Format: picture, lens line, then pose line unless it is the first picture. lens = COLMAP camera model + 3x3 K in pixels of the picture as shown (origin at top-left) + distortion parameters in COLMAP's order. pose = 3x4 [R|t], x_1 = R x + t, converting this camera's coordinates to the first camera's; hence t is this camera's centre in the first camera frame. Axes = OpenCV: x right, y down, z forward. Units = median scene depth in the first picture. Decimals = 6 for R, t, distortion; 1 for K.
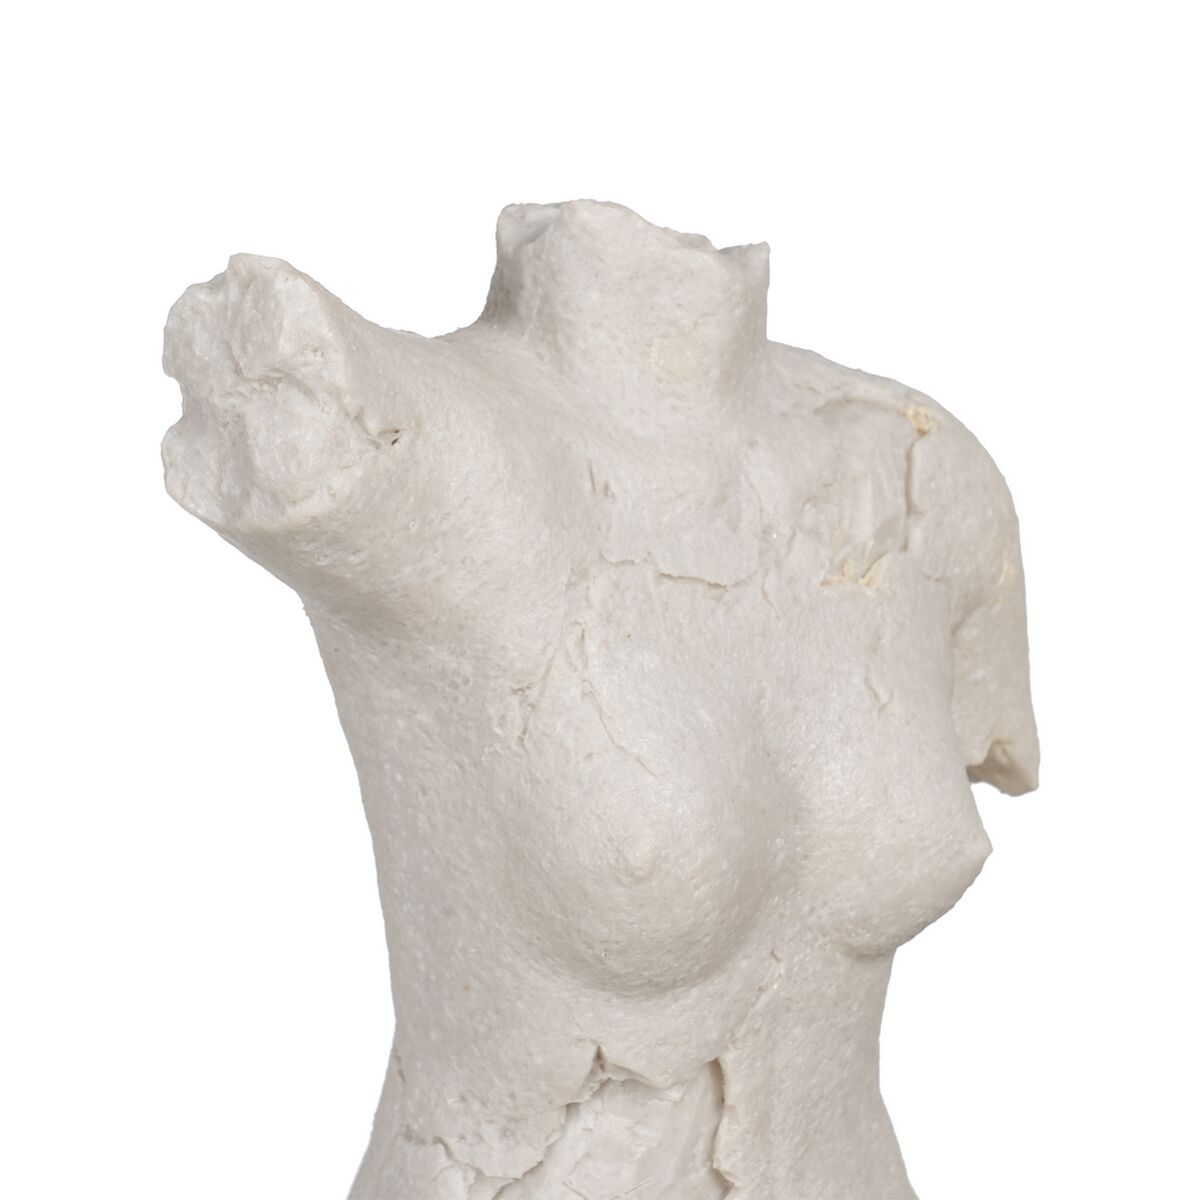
lens RADIAL K [[5514.3, 0, 634.1], [0, 5514.3, 600.6], [0, 0, 1]] dist [0.139147, 0.649635]
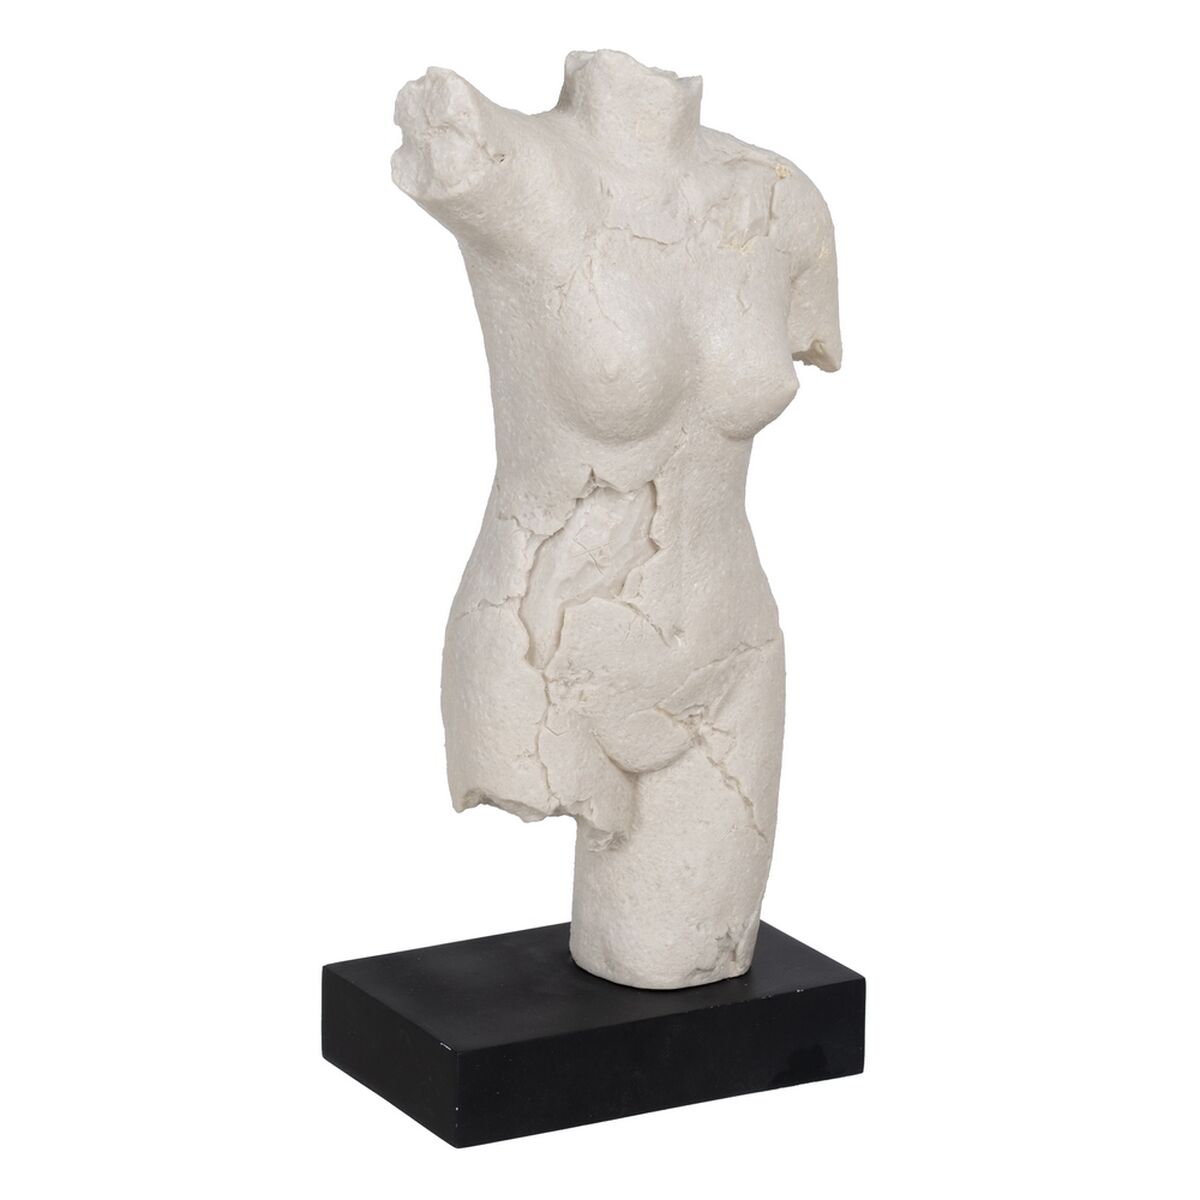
lens RADIAL K [[7065.7, 0, 600.0], [0, 7065.7, 600.0], [0, 0, 1]] dist [0.056020, -3.714620]
pose [[0.995789, 0.050772, -0.076336, 0.195806], [-0.051321, 0.998668, -0.005253, 0.141950], [0.075968, 0.009149, 0.997068, -1.573575]]
